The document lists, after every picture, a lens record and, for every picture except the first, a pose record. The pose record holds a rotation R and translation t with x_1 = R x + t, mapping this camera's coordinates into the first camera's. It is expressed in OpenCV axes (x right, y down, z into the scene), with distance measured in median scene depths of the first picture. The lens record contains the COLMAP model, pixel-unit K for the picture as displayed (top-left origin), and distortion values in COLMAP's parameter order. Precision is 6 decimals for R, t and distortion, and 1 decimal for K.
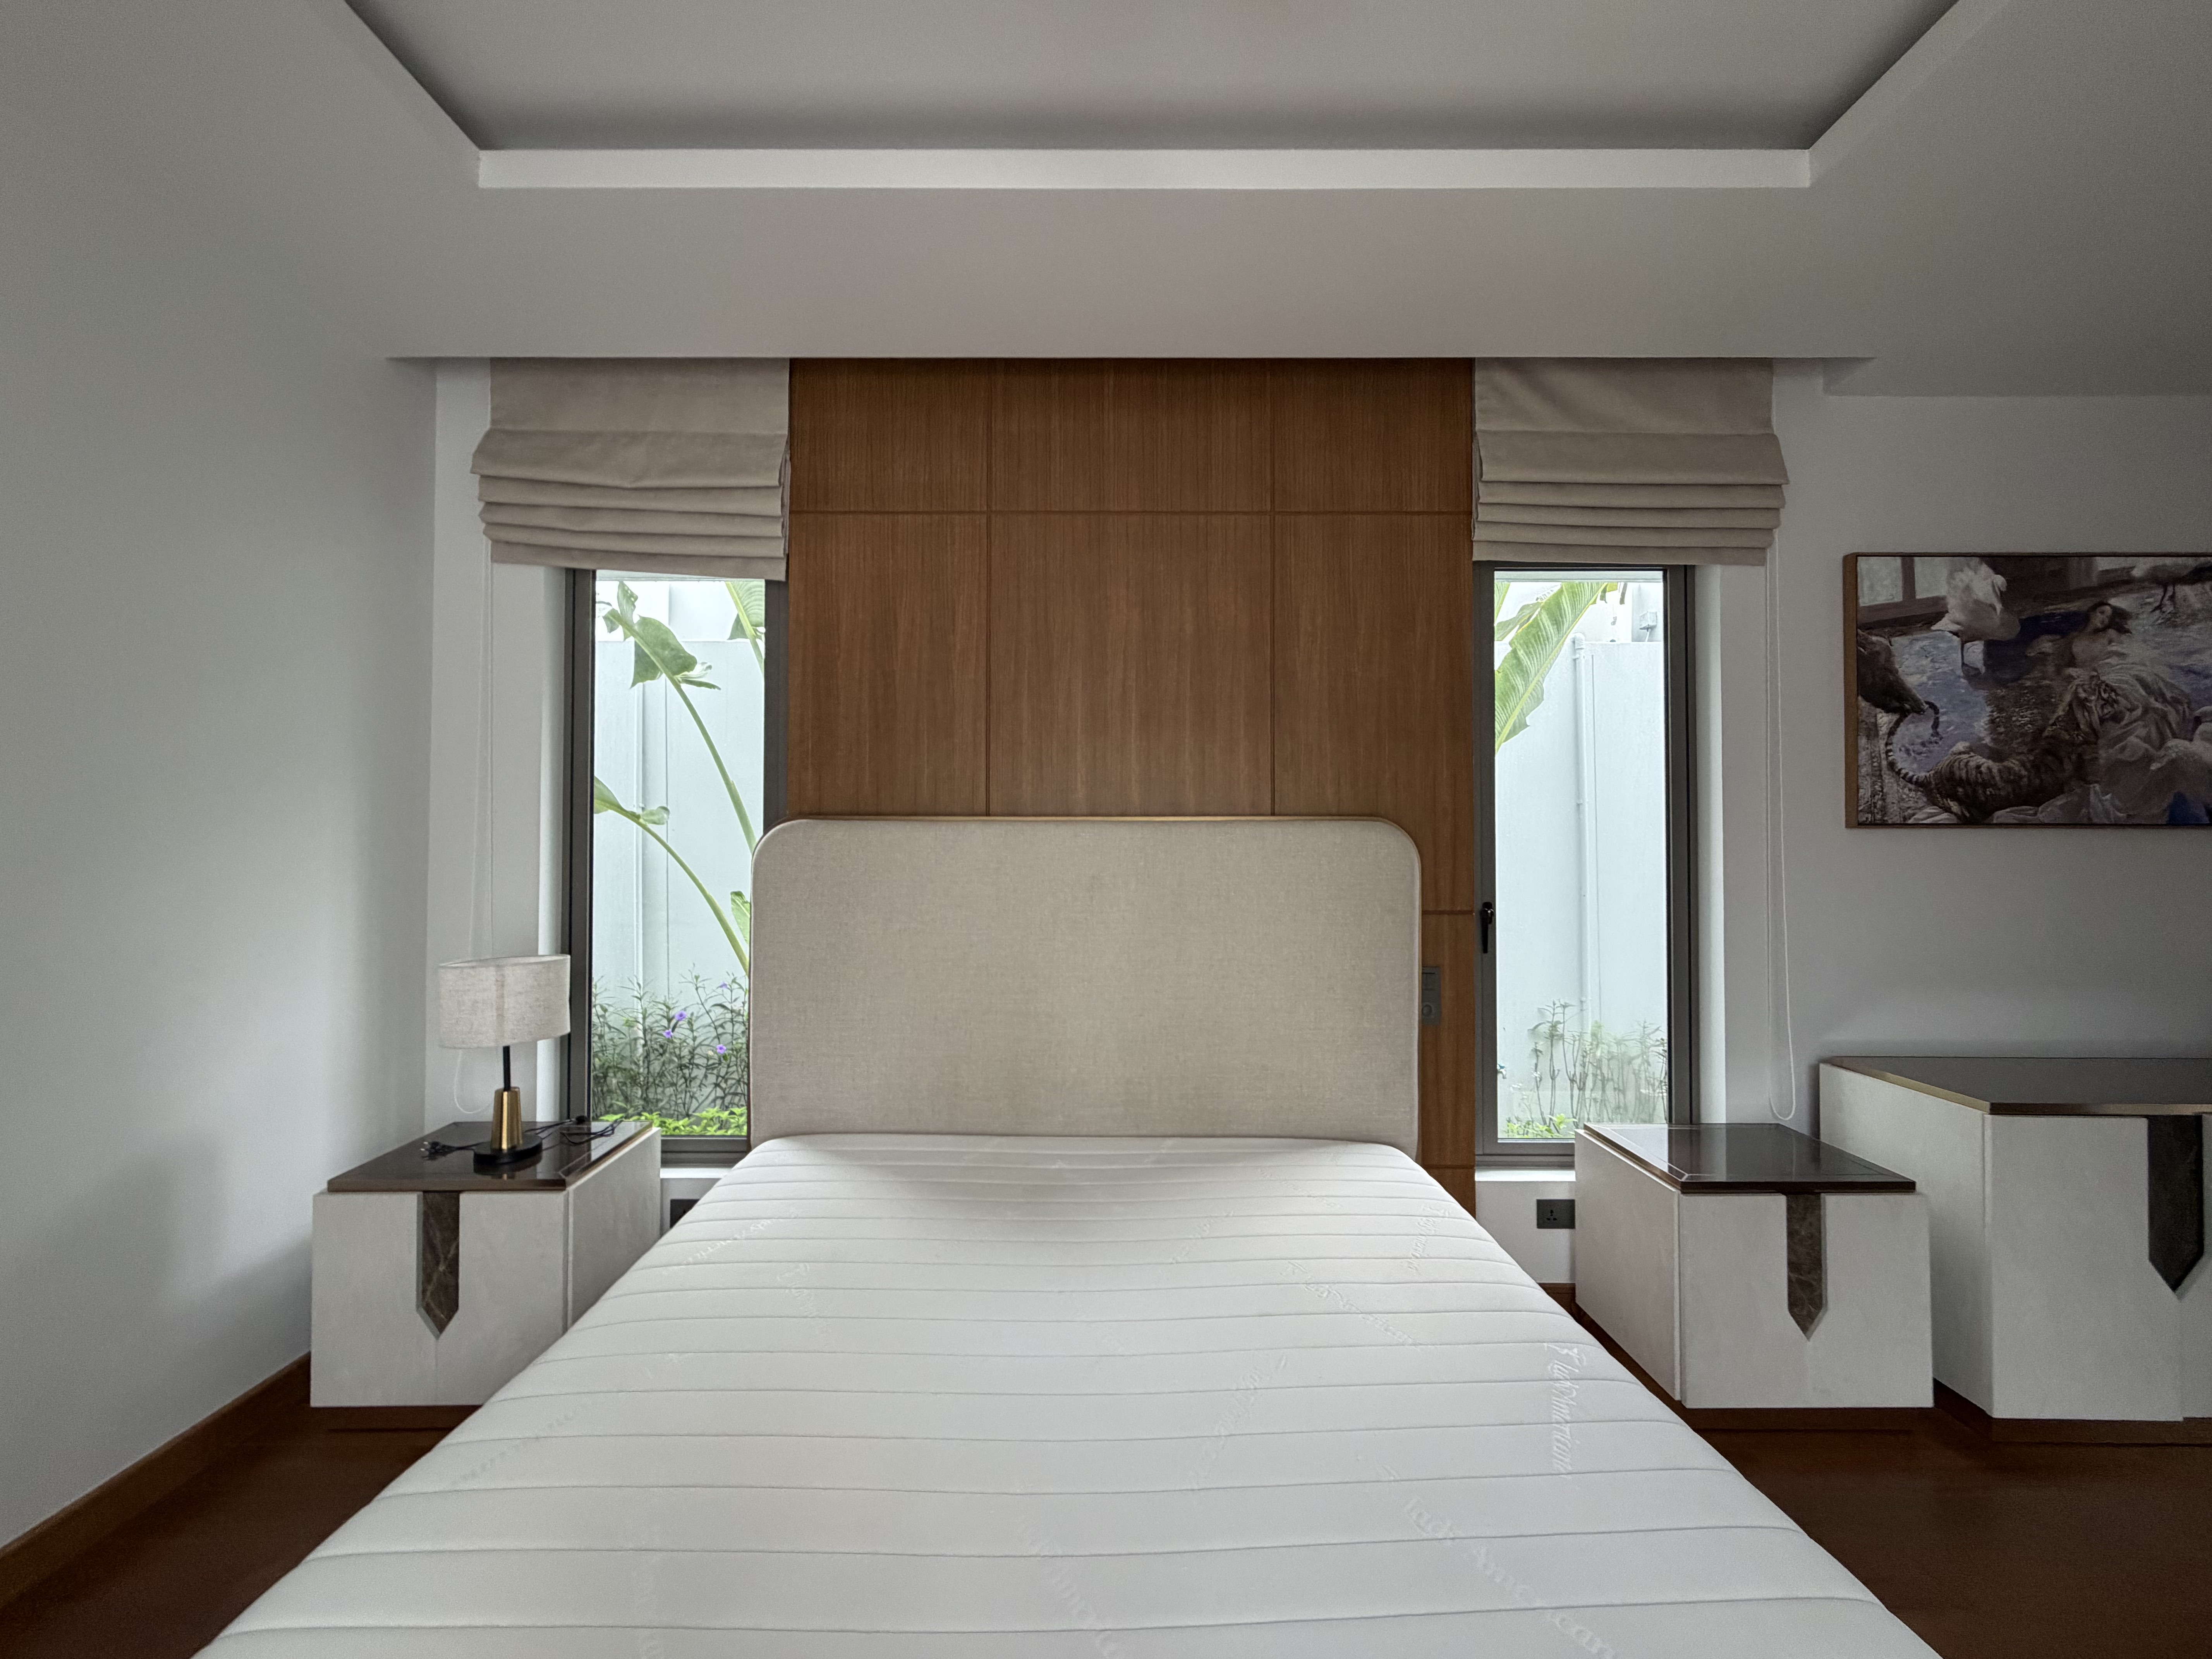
lens RADIAL K [[882.1, 0, 1102.6], [0, 882.1, 828.9], [0, 0, 1]] dist [0.000403, 0.000807]
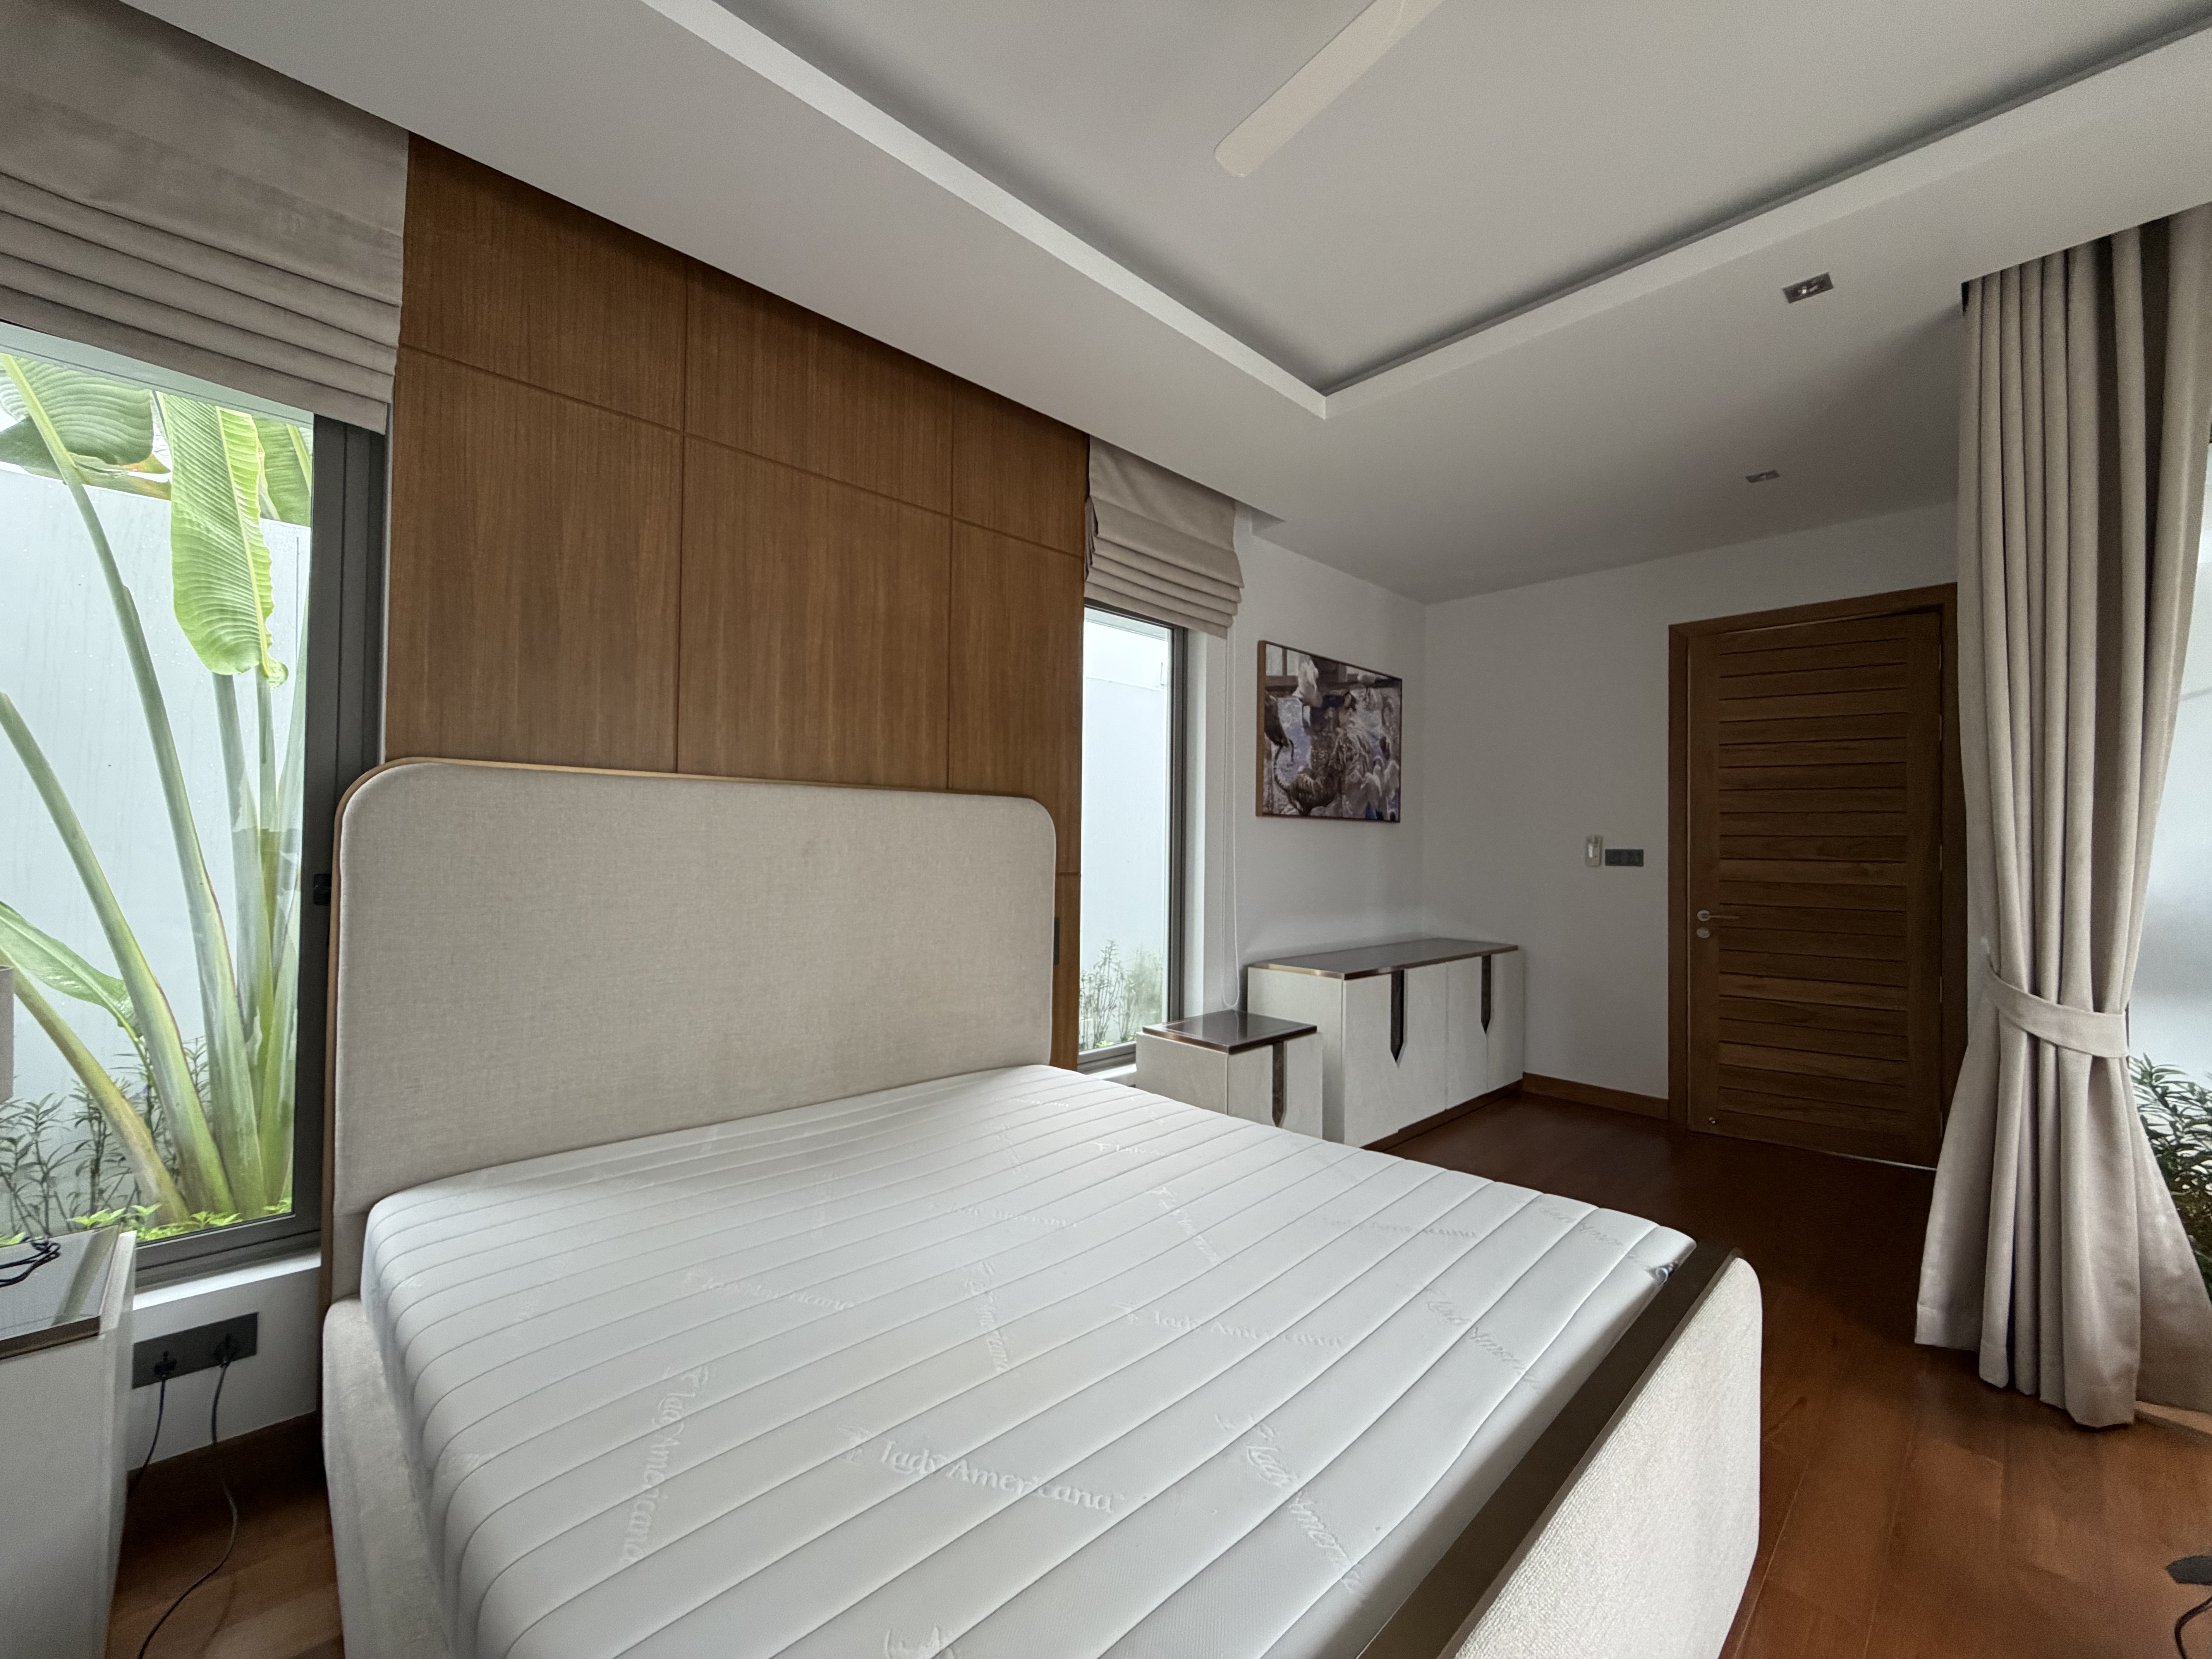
lens RADIAL K [[882.9, 0, 1102.3], [0, 882.9, 830.0], [0, 0, 1]] dist [0.001116, 0.000384]
pose [[0.725431, 0.018586, 0.688043, -0.429761], [-0.021724, 0.999756, -0.004103, 0.035939], [-0.687952, -0.011971, 0.725658, 0.058161]]
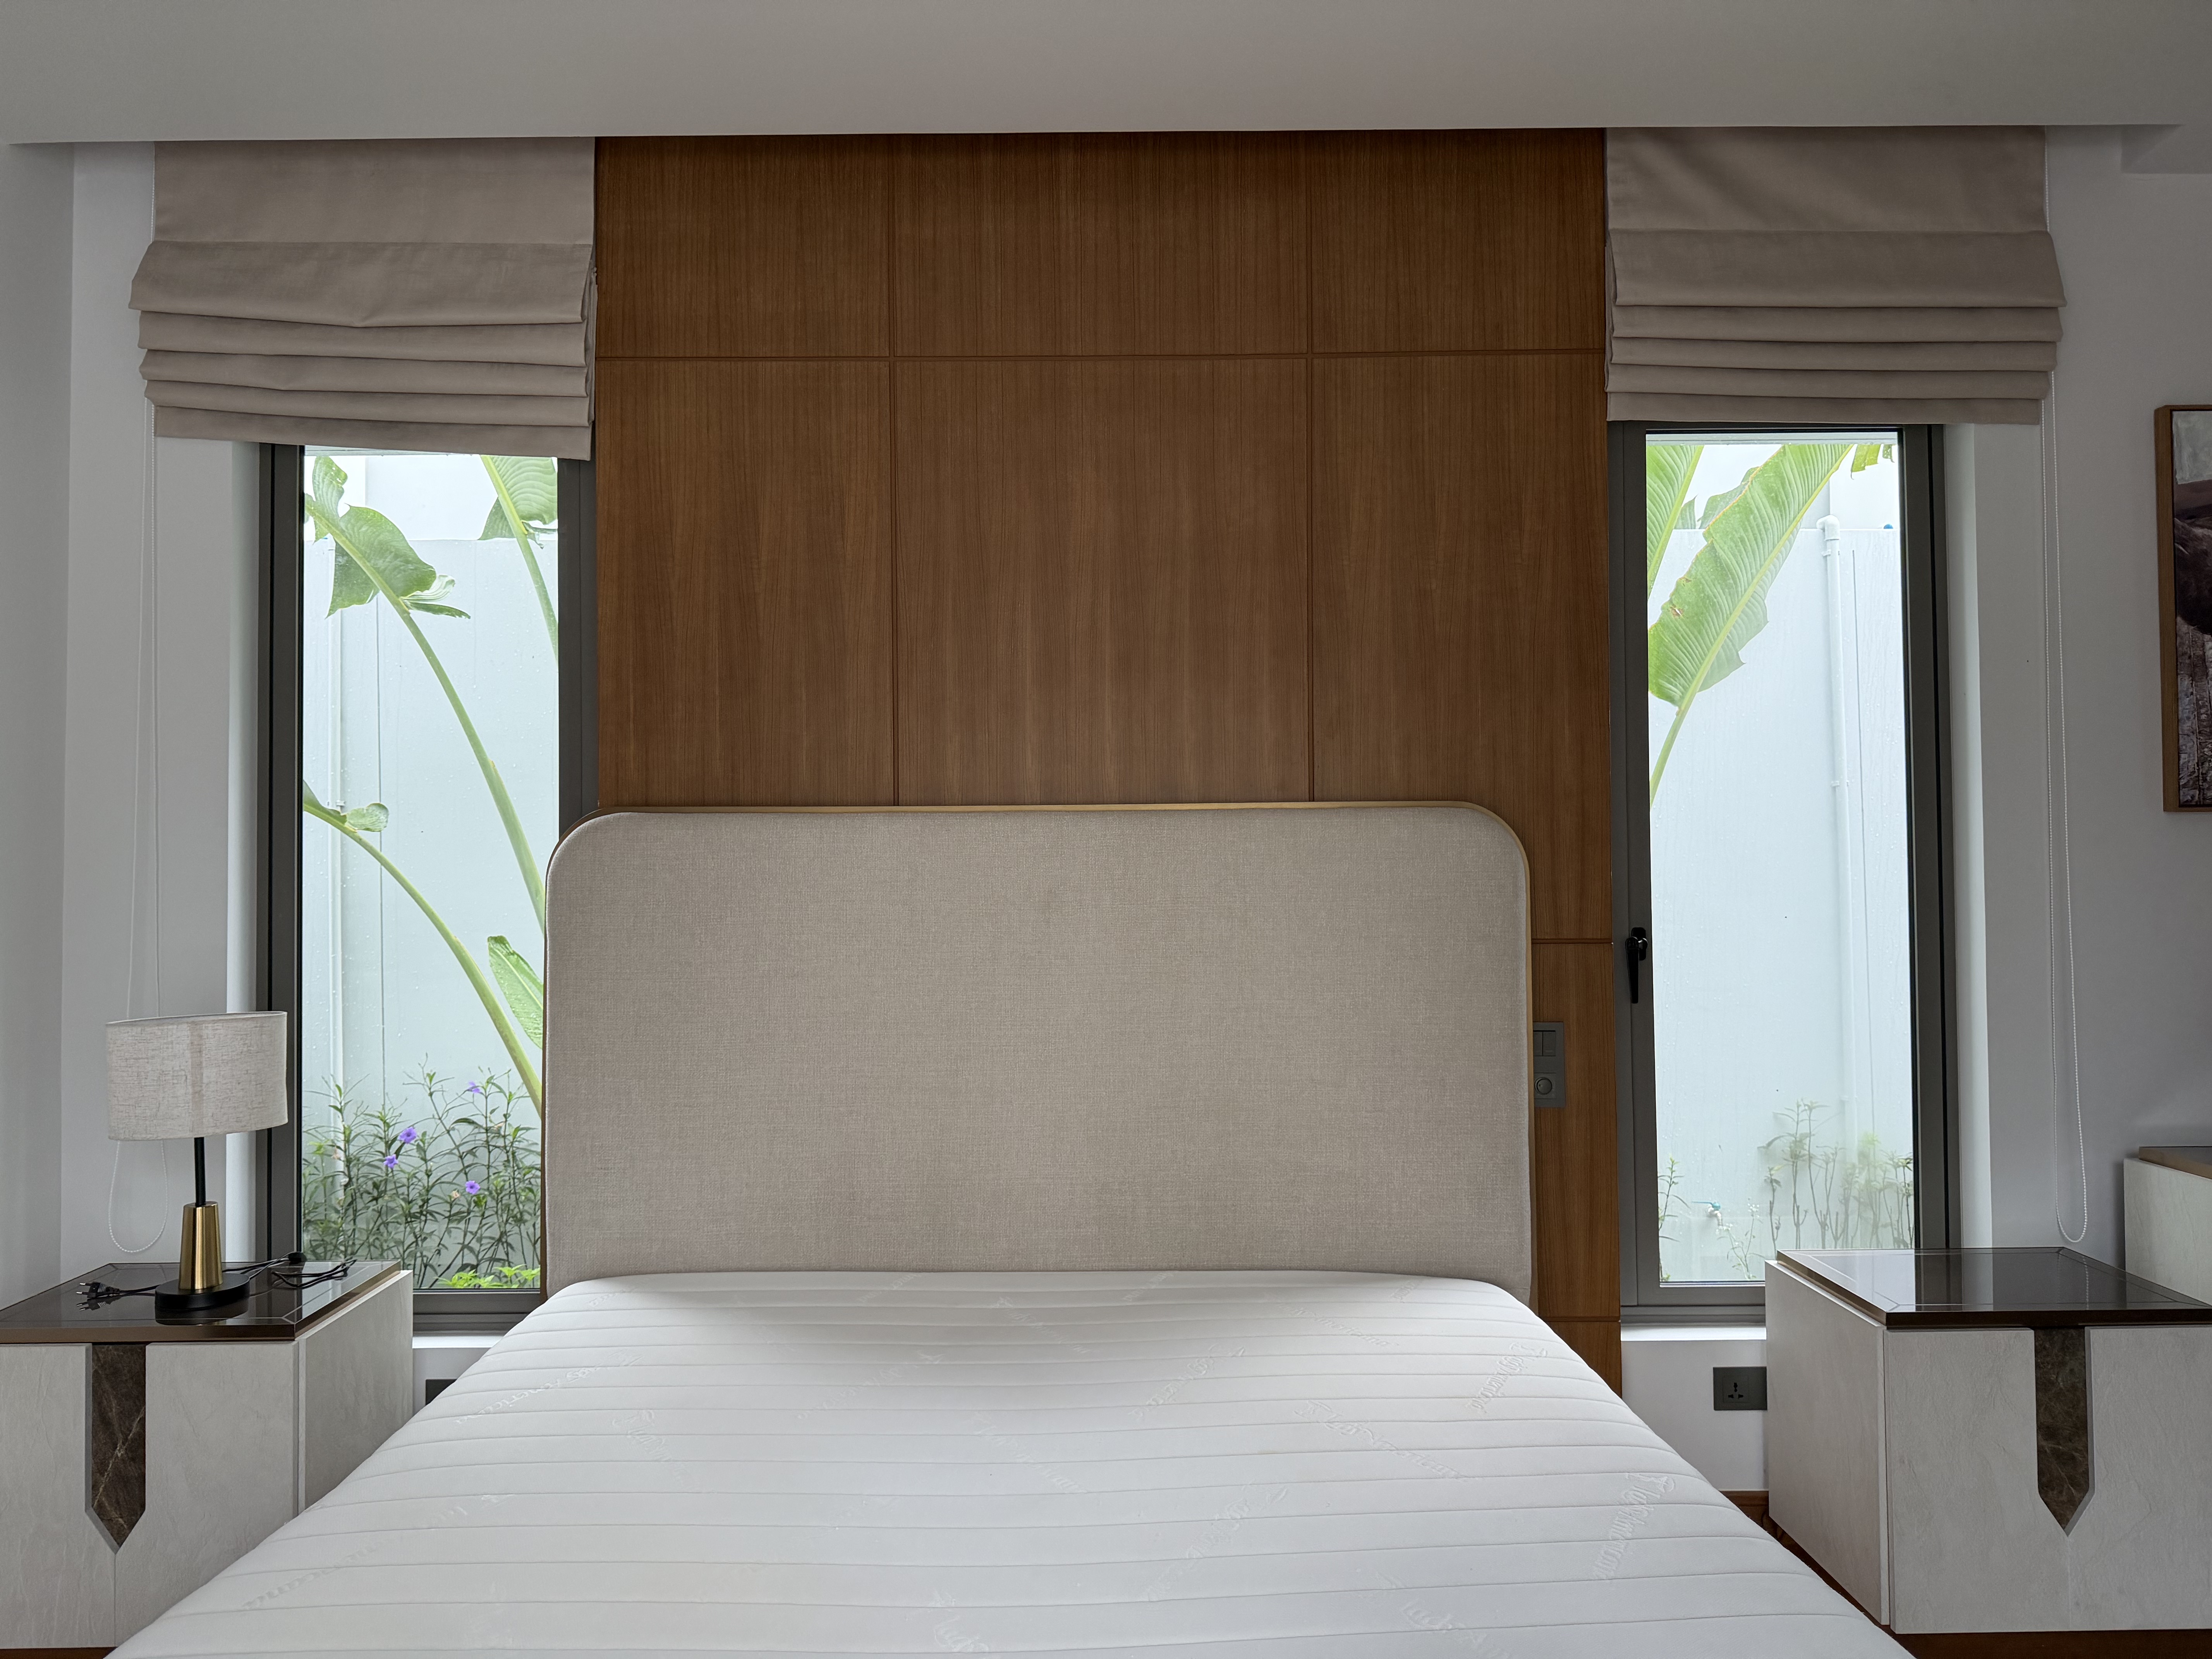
lens RADIAL K [[1552.2, 0, 1100.9], [0, 1552.2, 840.2], [0, 0, 1]] dist [0.061143, -0.075980]
pose [[0.999951, -0.009350, 0.003259, 0.024752], [0.009371, 0.999936, -0.006372, 0.021163], [-0.003199, 0.006402, 0.999974, -0.200612]]
